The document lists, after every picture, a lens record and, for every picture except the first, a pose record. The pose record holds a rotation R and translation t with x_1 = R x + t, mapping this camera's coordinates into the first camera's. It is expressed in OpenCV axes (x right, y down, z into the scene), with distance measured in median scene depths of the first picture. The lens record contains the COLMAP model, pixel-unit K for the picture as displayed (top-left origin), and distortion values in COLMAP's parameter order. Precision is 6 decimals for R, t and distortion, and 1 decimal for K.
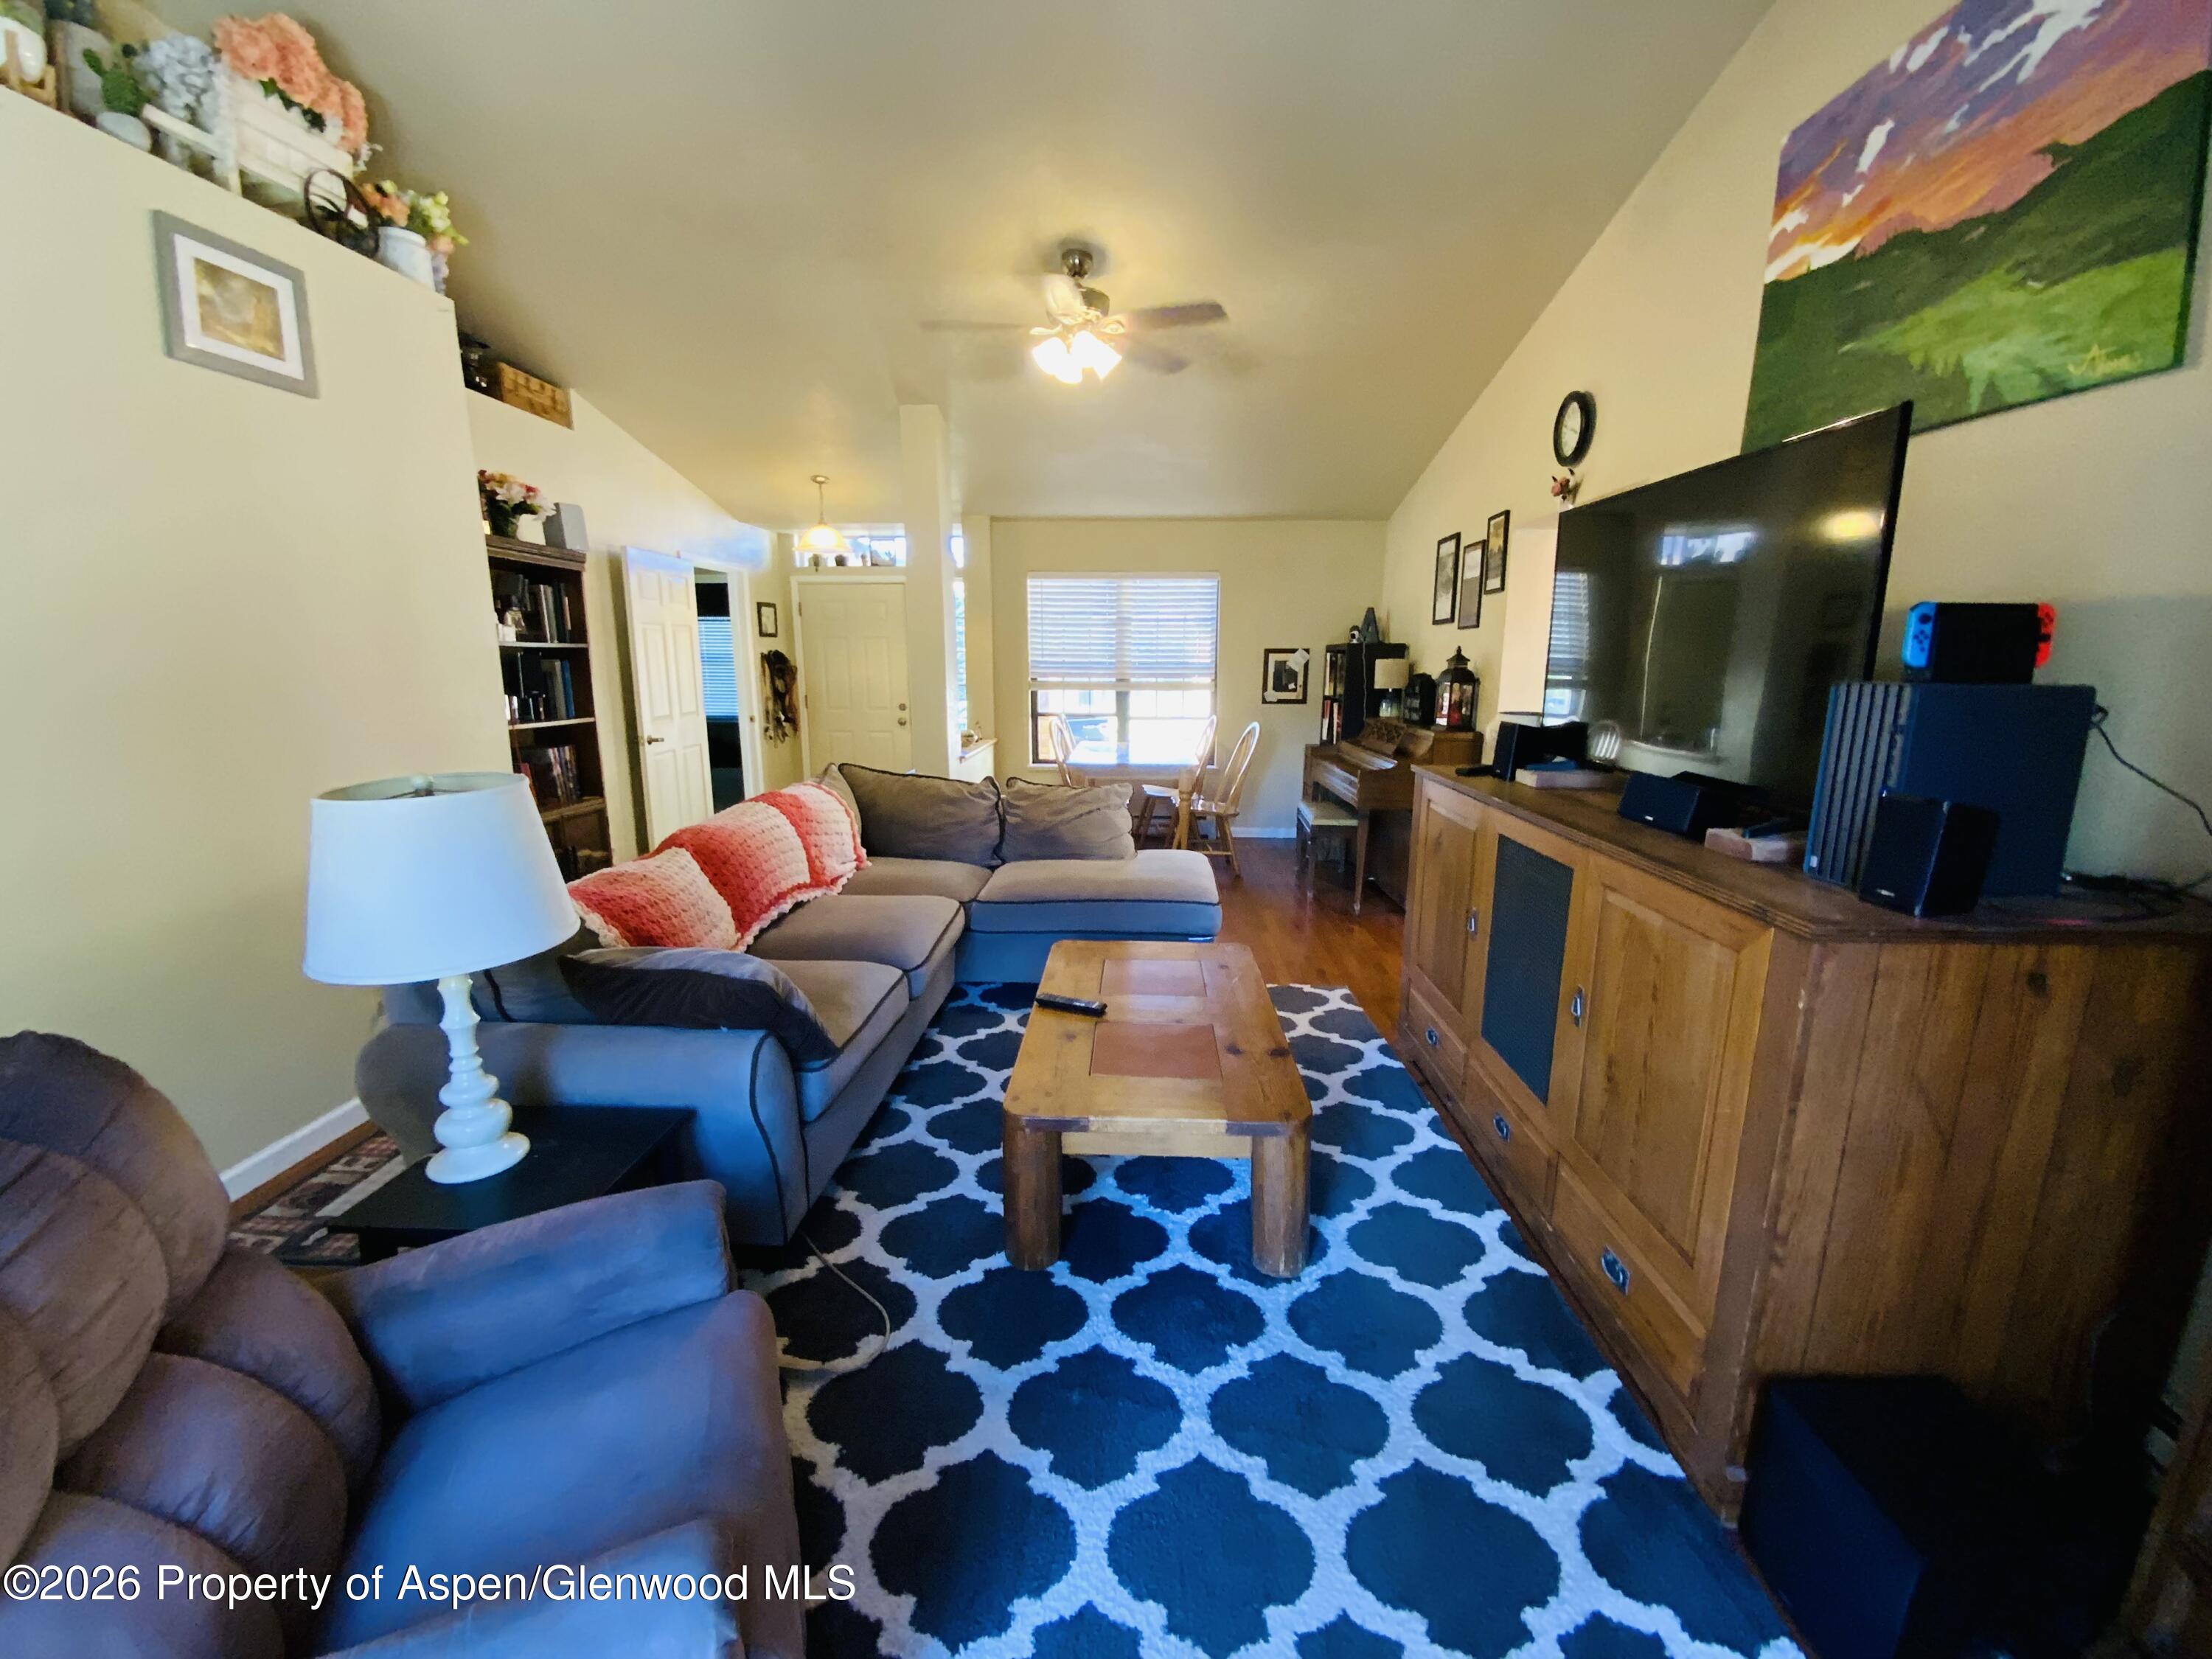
lens RADIAL K [[899.4, 0, 1101.4], [0, 899.4, 837.7], [0, 0, 1]] dist [0.015444, -0.017008]
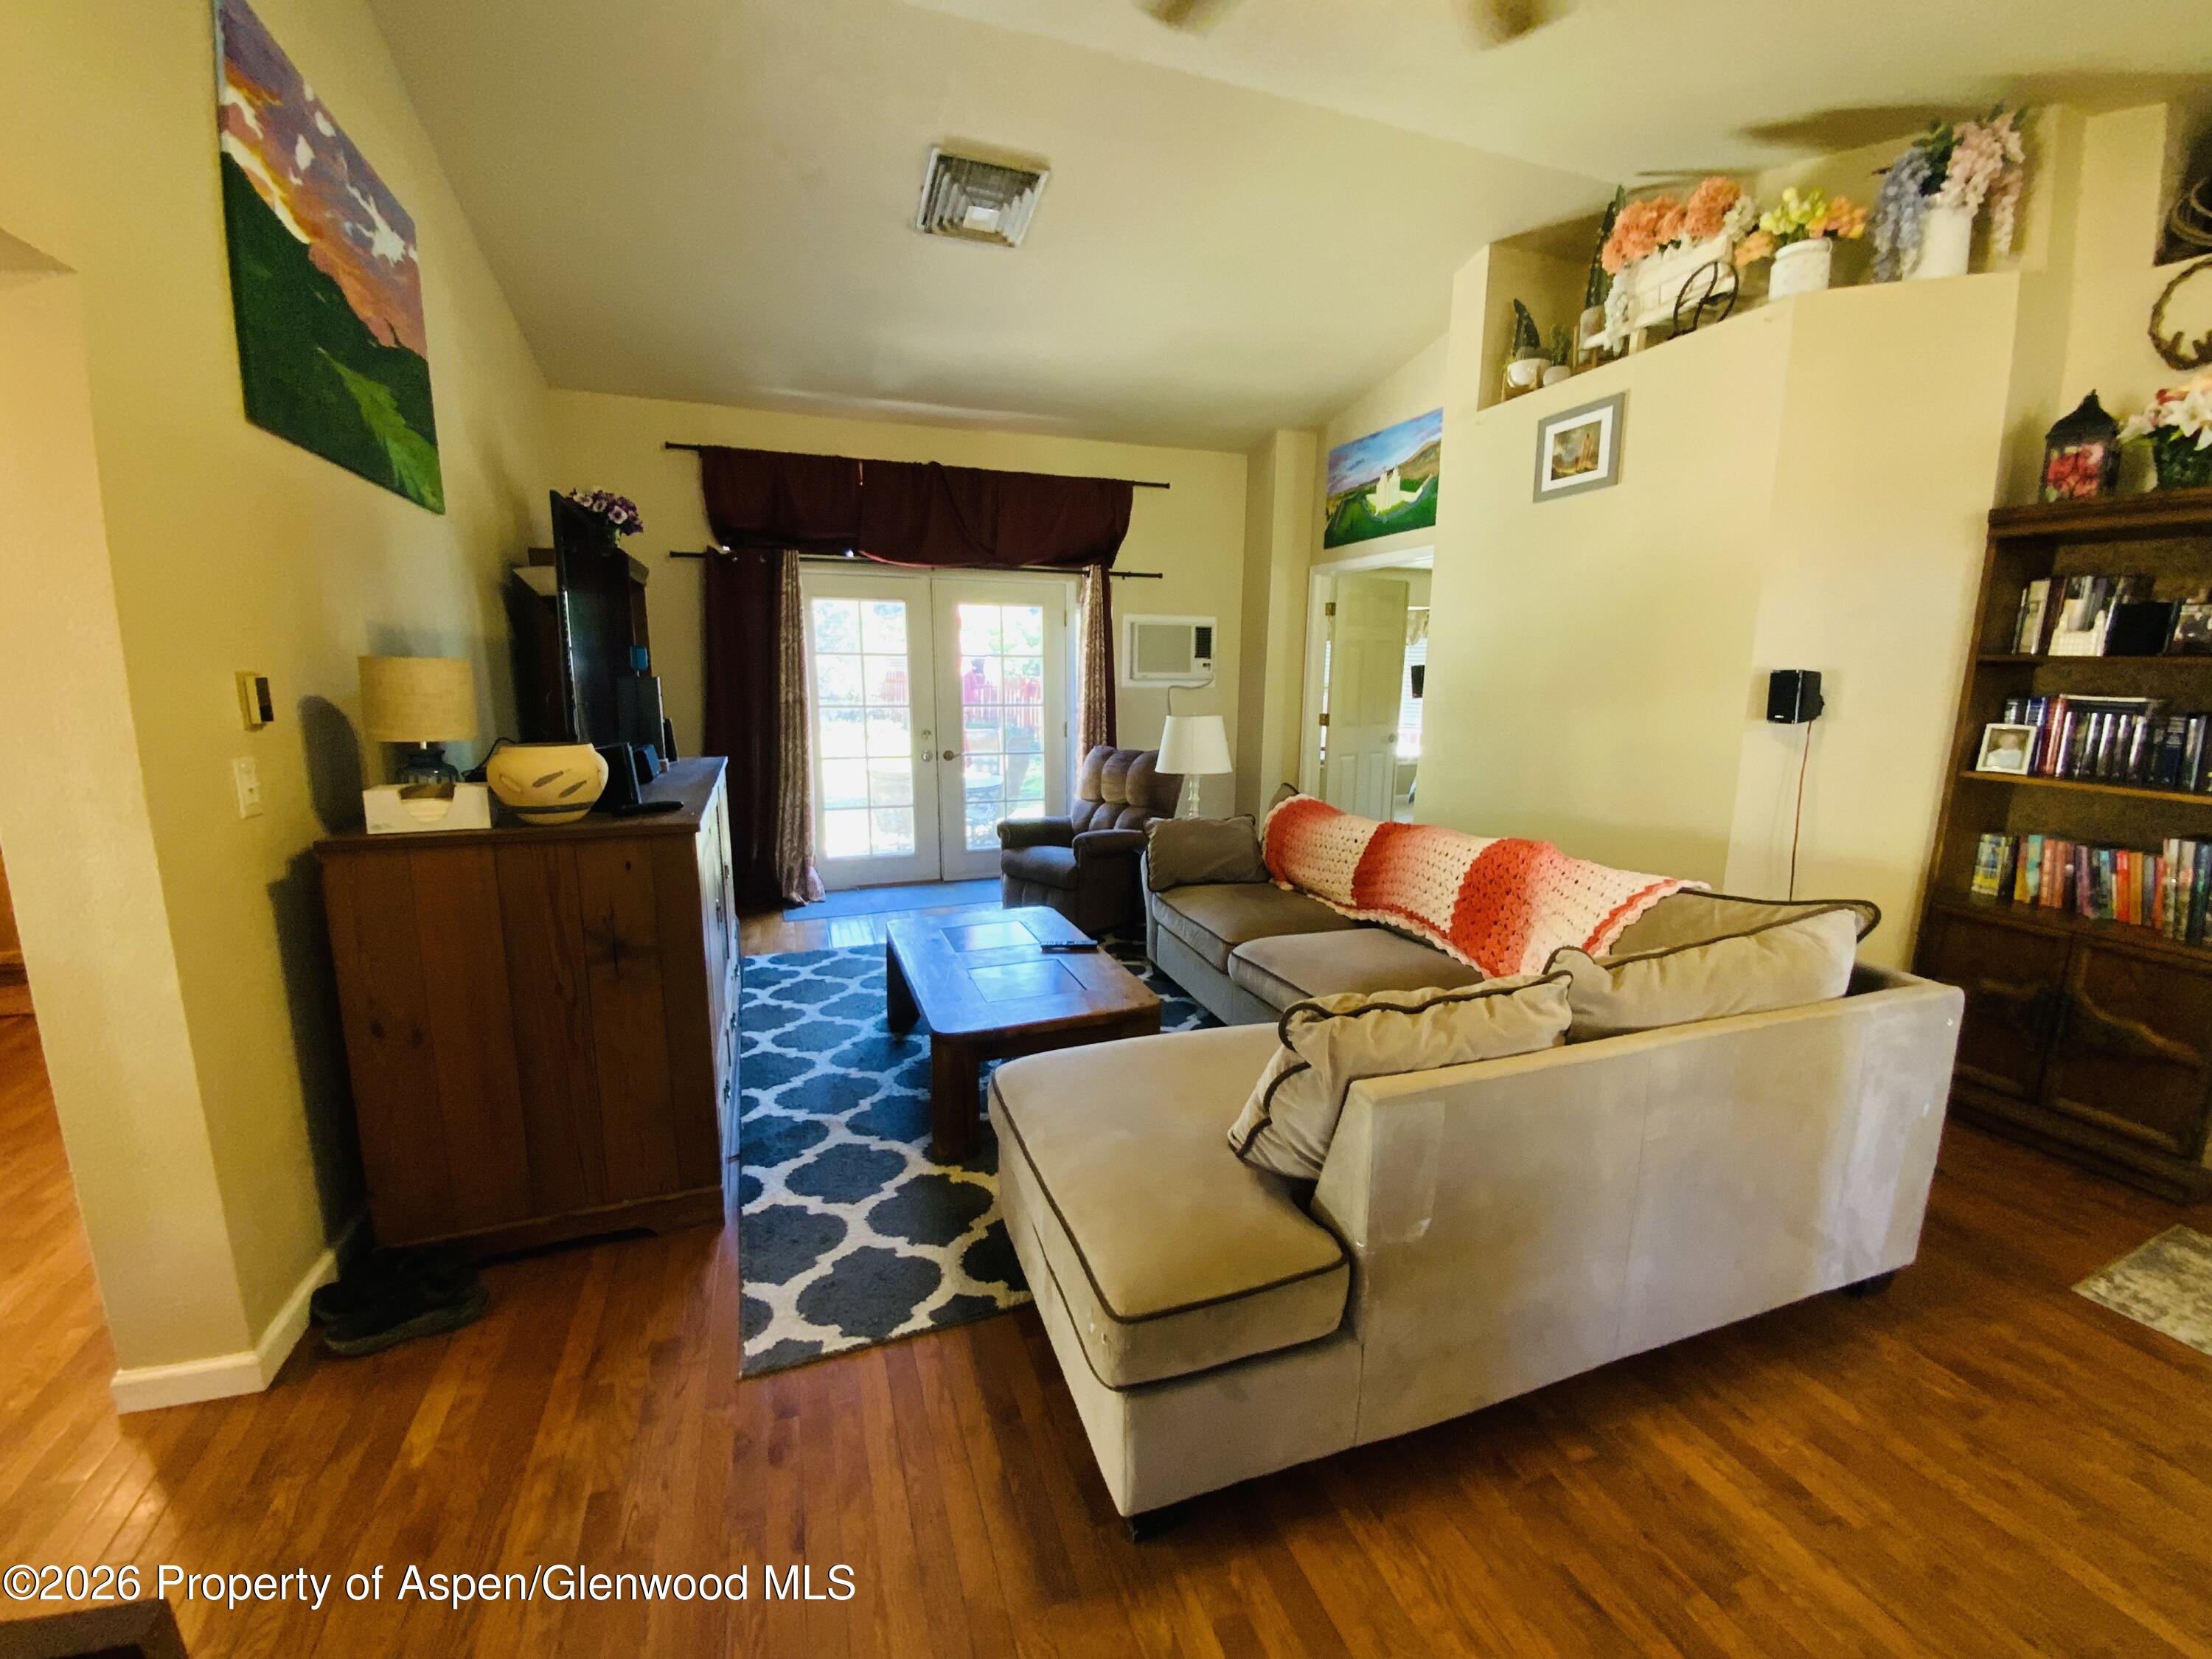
lens RADIAL K [[897.1, 0, 1106.0], [0, 897.1, 829.5], [0, 0, 1]] dist [0.011067, -0.015624]
pose [[-0.922942, 0.060028, -0.380230, 0.405099], [-0.082999, 0.933500, 0.348840, -0.428742], [0.375884, 0.353518, -0.856584, 2.145045]]
